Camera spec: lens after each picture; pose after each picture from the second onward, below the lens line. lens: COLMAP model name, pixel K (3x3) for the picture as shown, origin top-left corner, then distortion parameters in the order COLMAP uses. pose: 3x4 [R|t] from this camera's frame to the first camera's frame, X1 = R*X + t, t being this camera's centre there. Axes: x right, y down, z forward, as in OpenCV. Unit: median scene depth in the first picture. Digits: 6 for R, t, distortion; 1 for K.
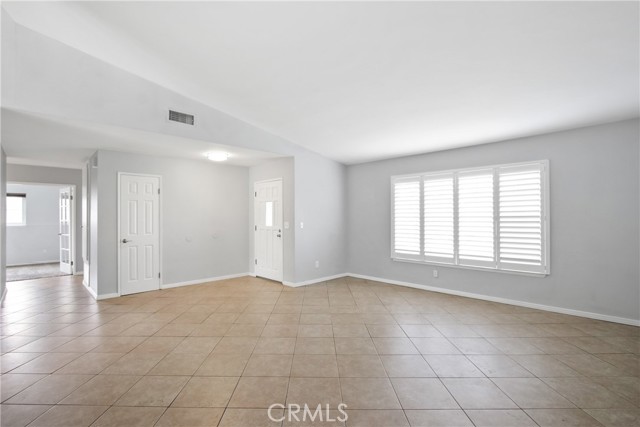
lens RADIAL K [[298.7, 0, 303.6], [0, 298.7, 215.5], [0, 0, 1]] dist [-0.021647, 0.003026]
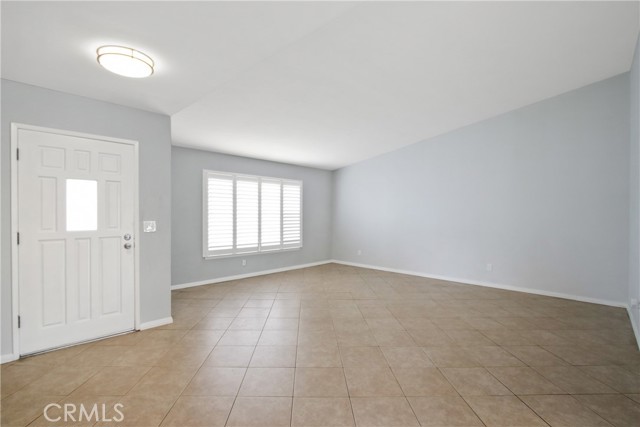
lens RADIAL K [[298.7, 0, 319.9], [0, 298.7, 217.0], [0, 0, 1]] dist [-0.021647, 0.003026]
pose [[-0.057418, -0.006563, 0.998329, -0.718475], [-0.010795, 0.999924, 0.005953, 0.007730], [-0.998292, -0.010435, -0.057484, 0.765387]]
